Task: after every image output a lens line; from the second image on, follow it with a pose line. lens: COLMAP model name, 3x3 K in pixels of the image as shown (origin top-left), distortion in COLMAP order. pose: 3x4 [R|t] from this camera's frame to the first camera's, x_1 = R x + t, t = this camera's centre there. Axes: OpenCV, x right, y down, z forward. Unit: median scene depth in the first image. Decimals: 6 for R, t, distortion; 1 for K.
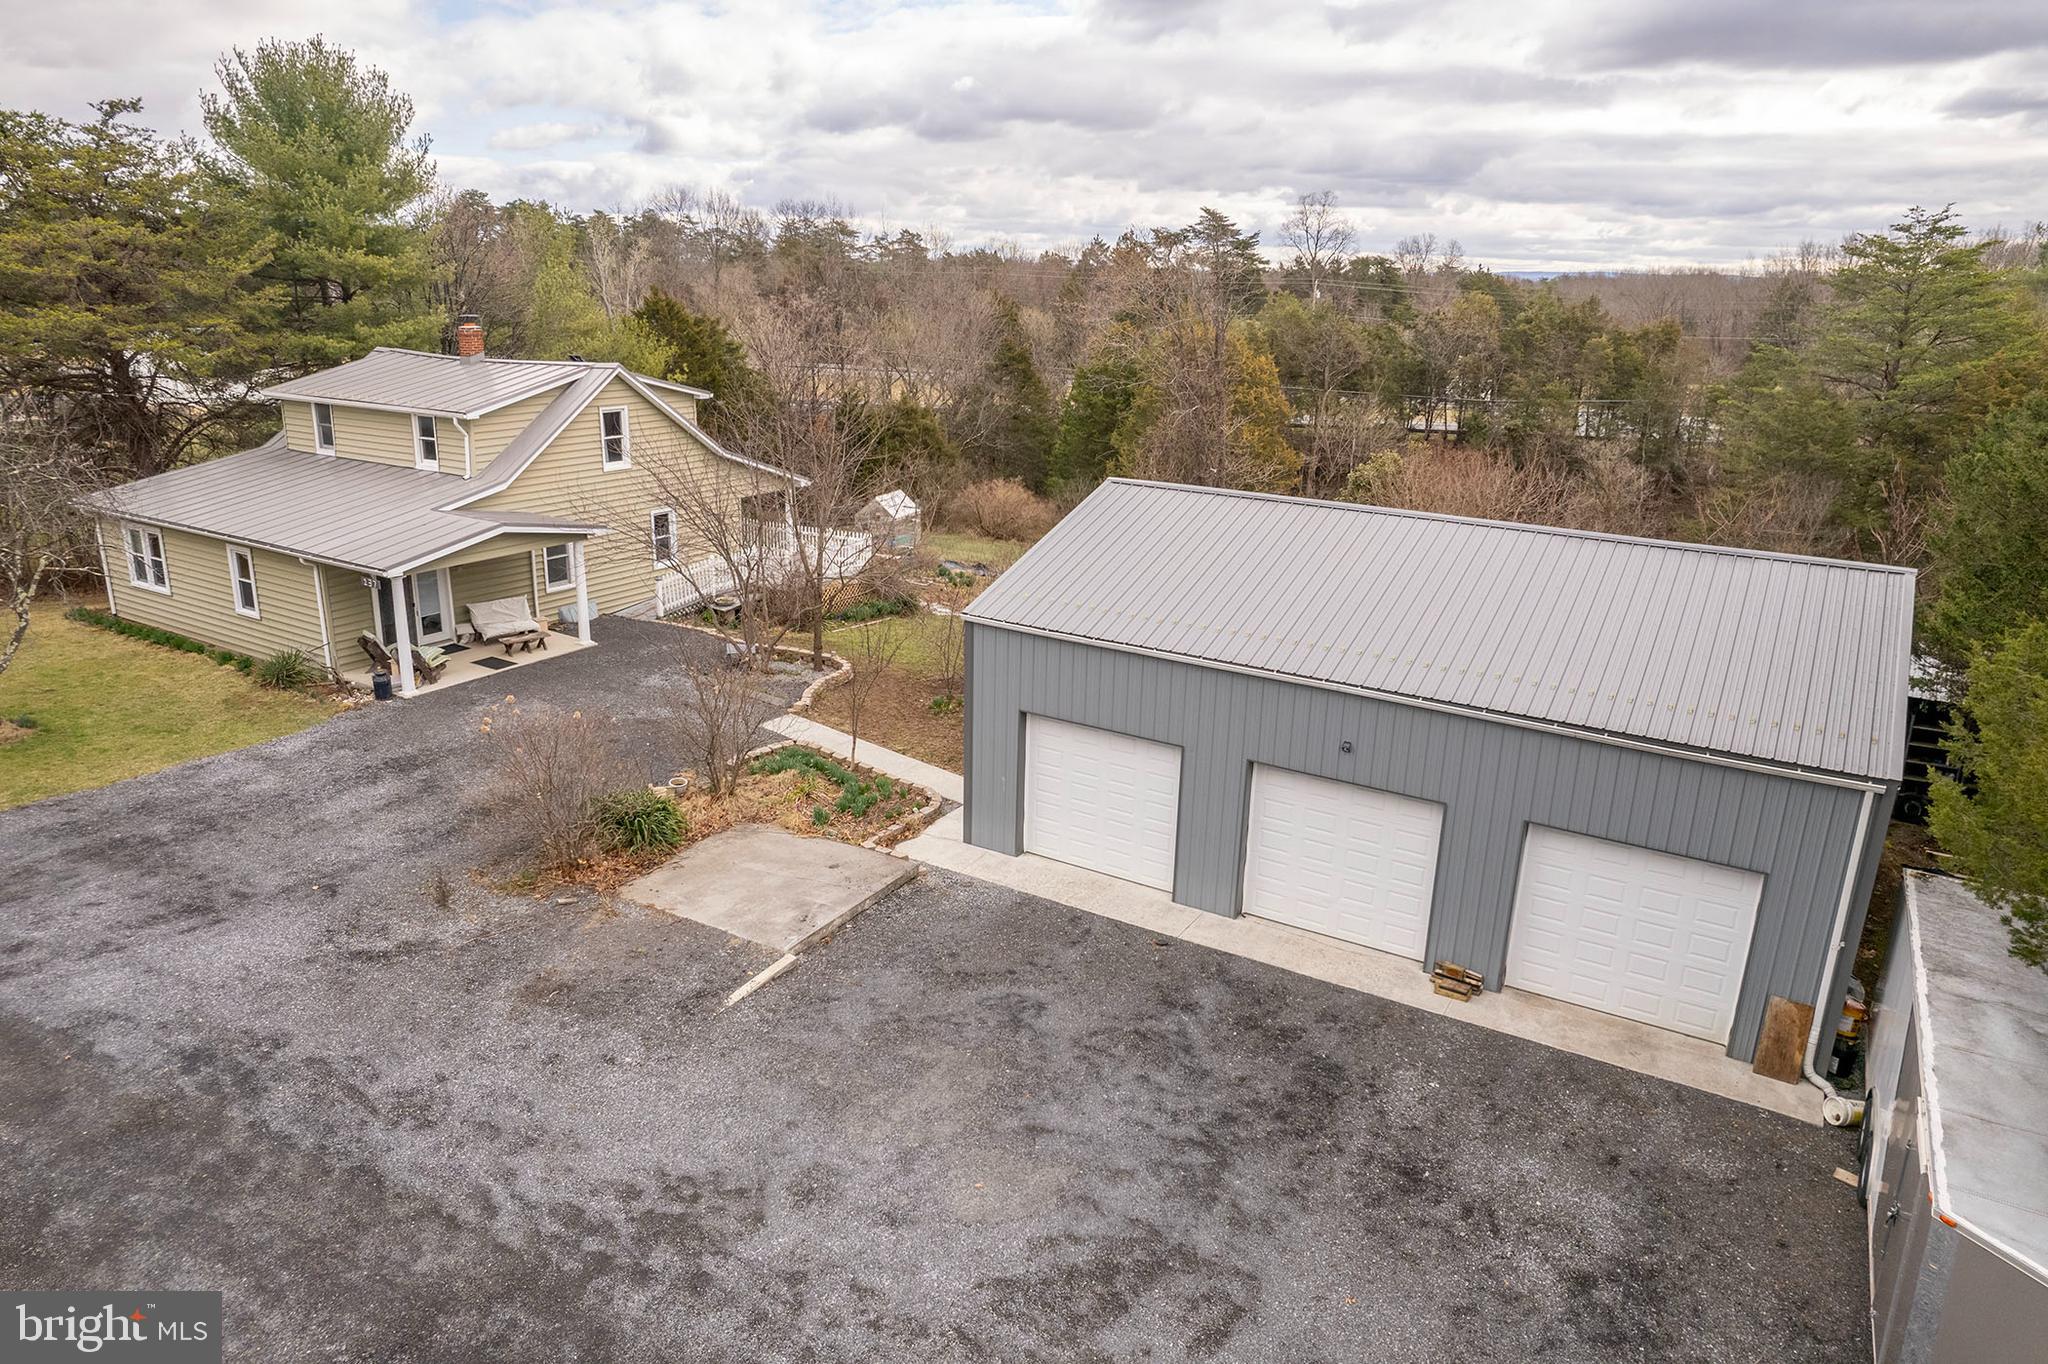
lens RADIAL K [[1311.1, 0, 1011.6], [0, 1311.1, 684.7], [0, 0, 1]] dist [-0.072244, 0.059559]
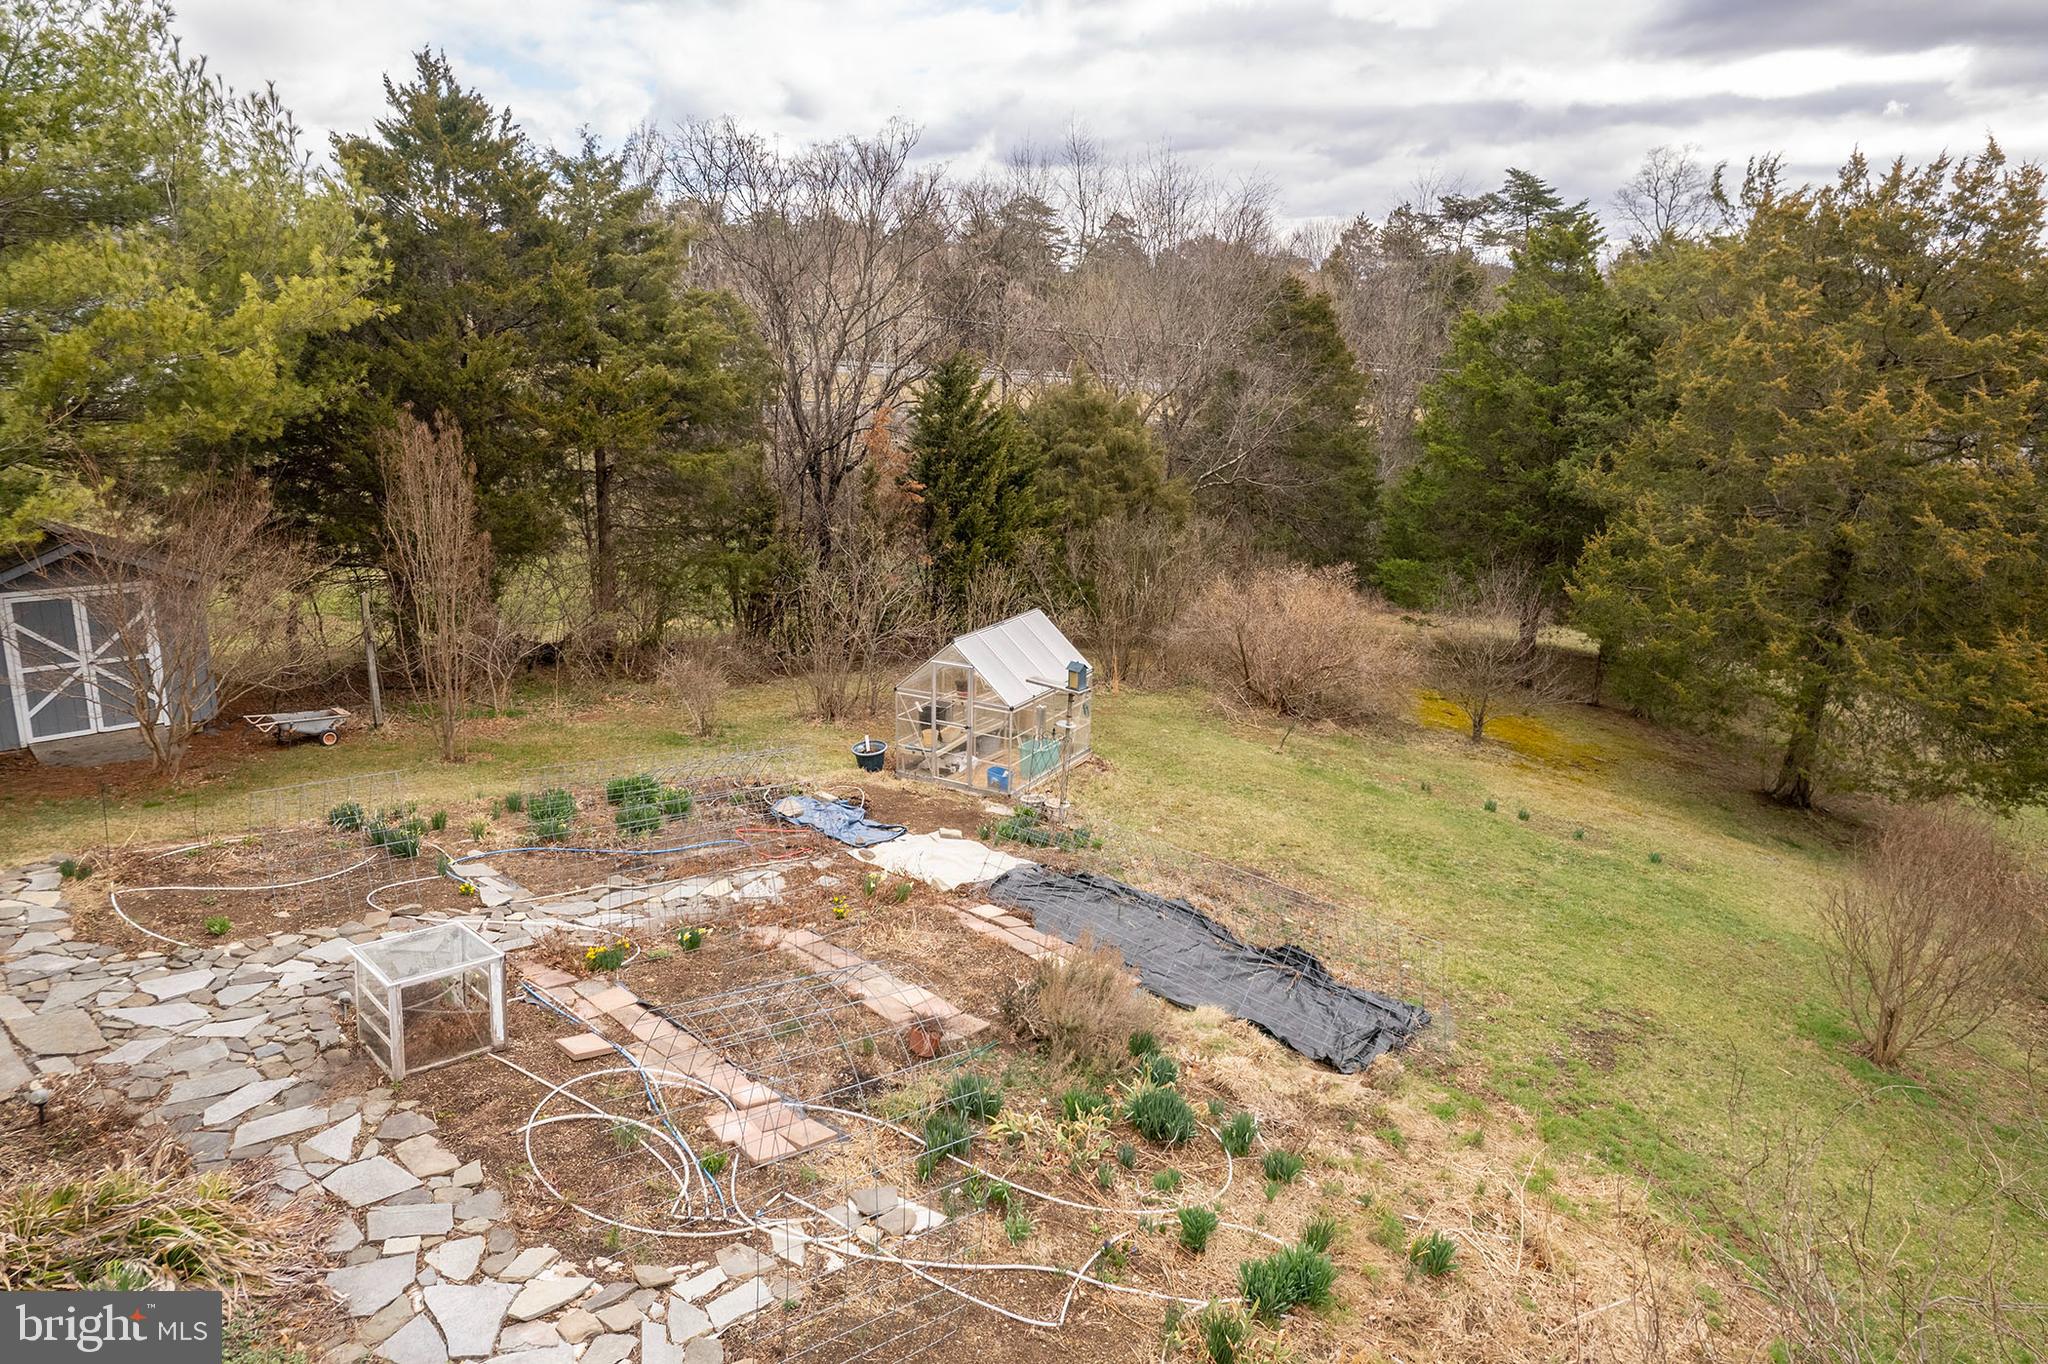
lens RADIAL K [[1318.2, 0, 1004.7], [0, 1318.2, 686.8], [0, 0, 1]] dist [-0.066678, 0.058953]
pose [[0.986952, 0.039797, -0.156020, -0.105990], [-0.043296, 0.998880, -0.019093, -0.343324], [0.155085, 0.025599, 0.987569, 1.832046]]
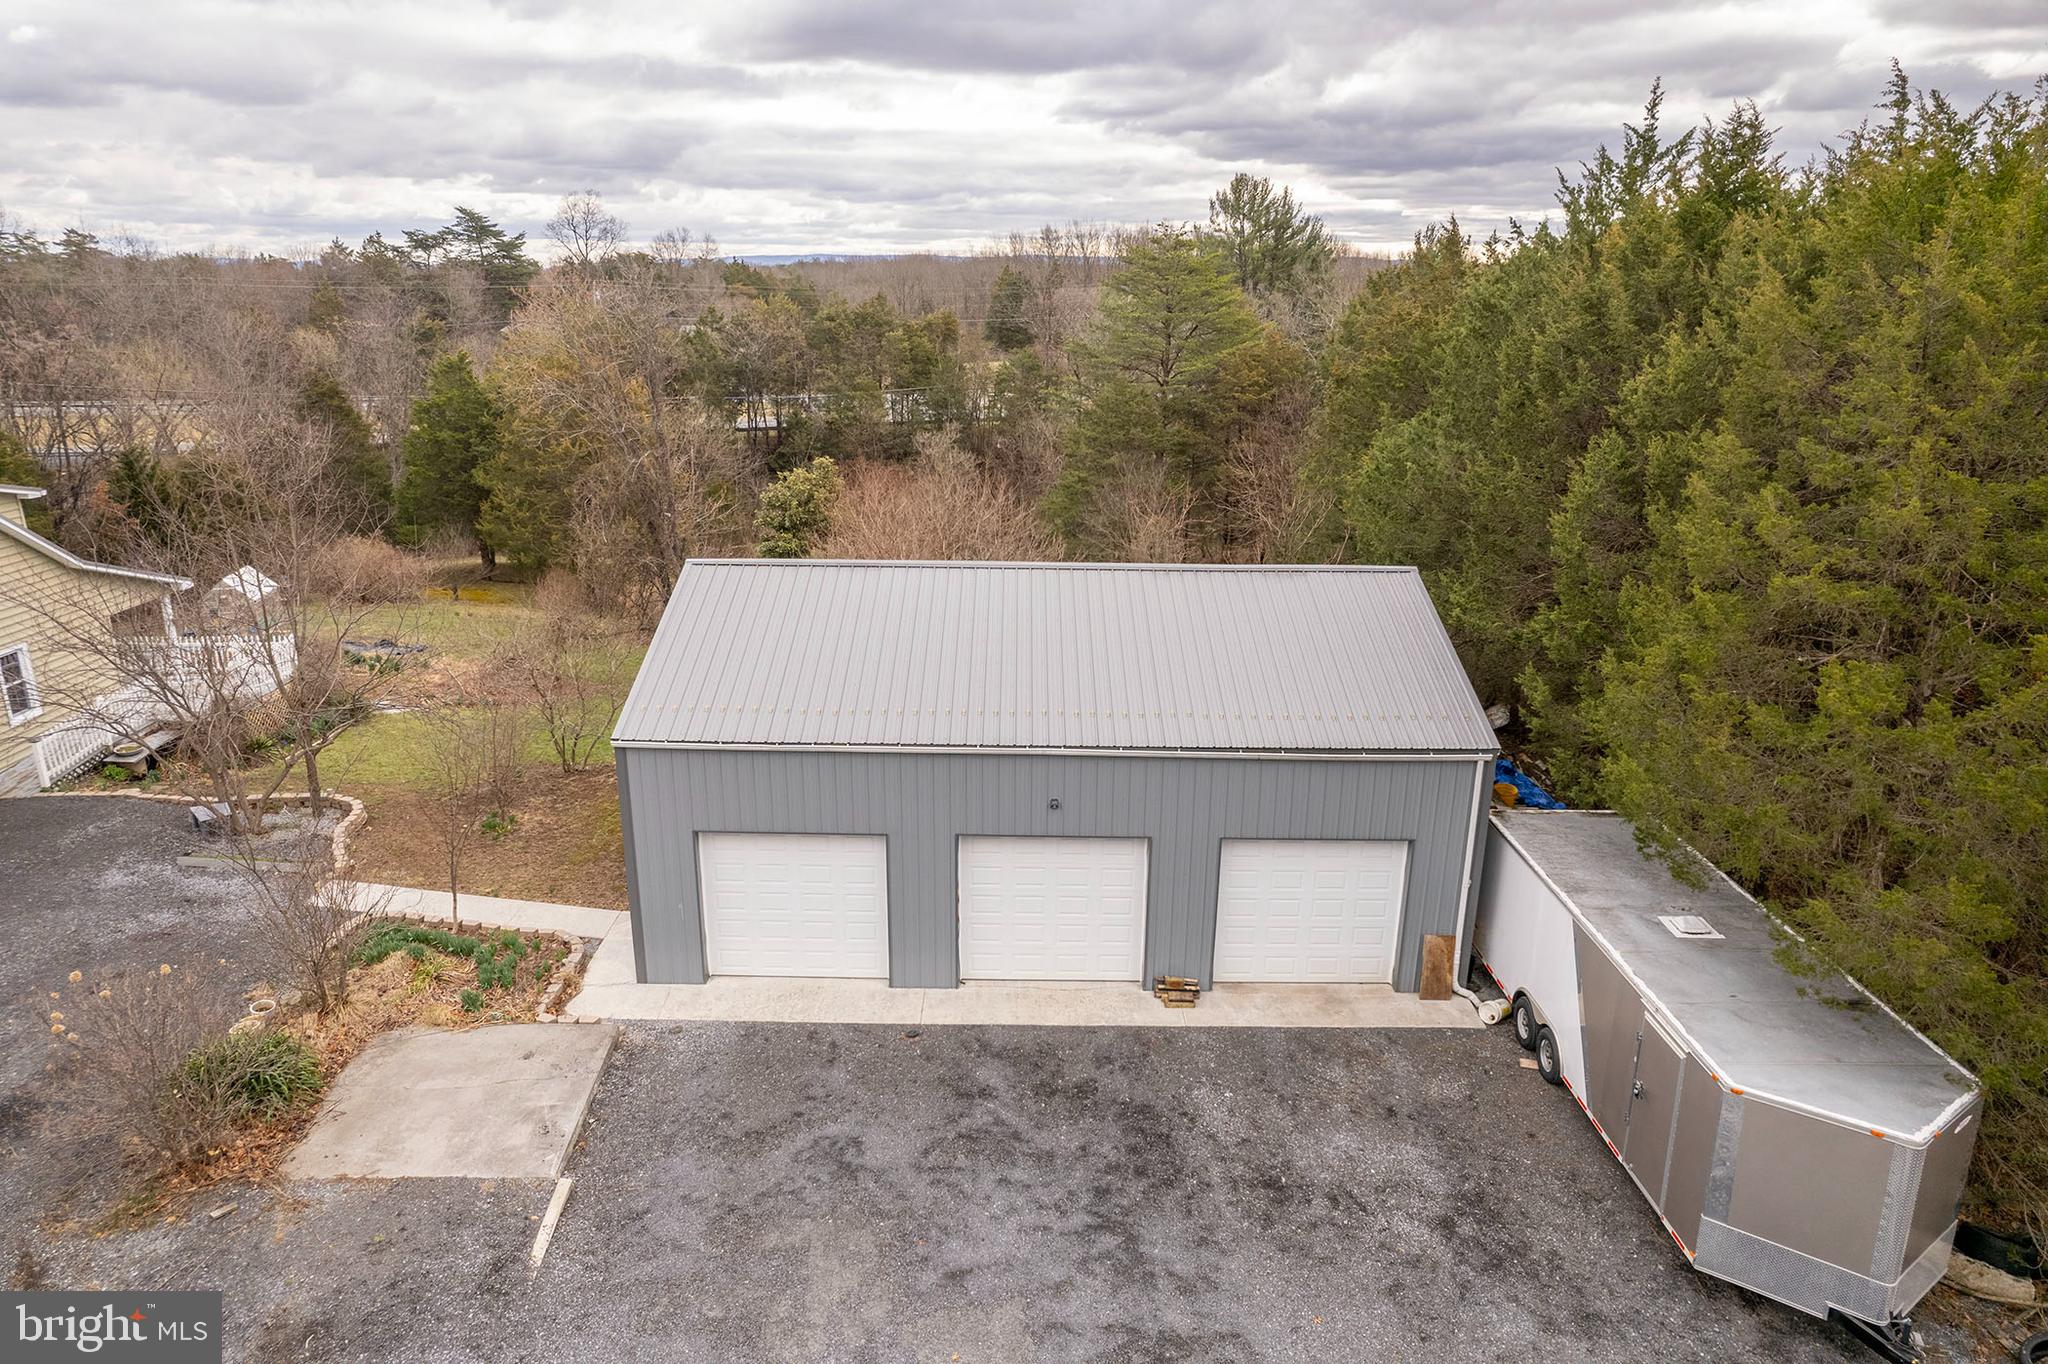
lens RADIAL K [[1311.1, 0, 1011.6], [0, 1311.1, 684.7], [0, 0, 1]] dist [-0.072244, 0.059559]
pose [[0.852585, -0.169372, 0.494381, -0.249547], [0.165308, 0.984853, 0.052322, -0.097083], [-0.495754, 0.037116, 0.867669, 0.088165]]
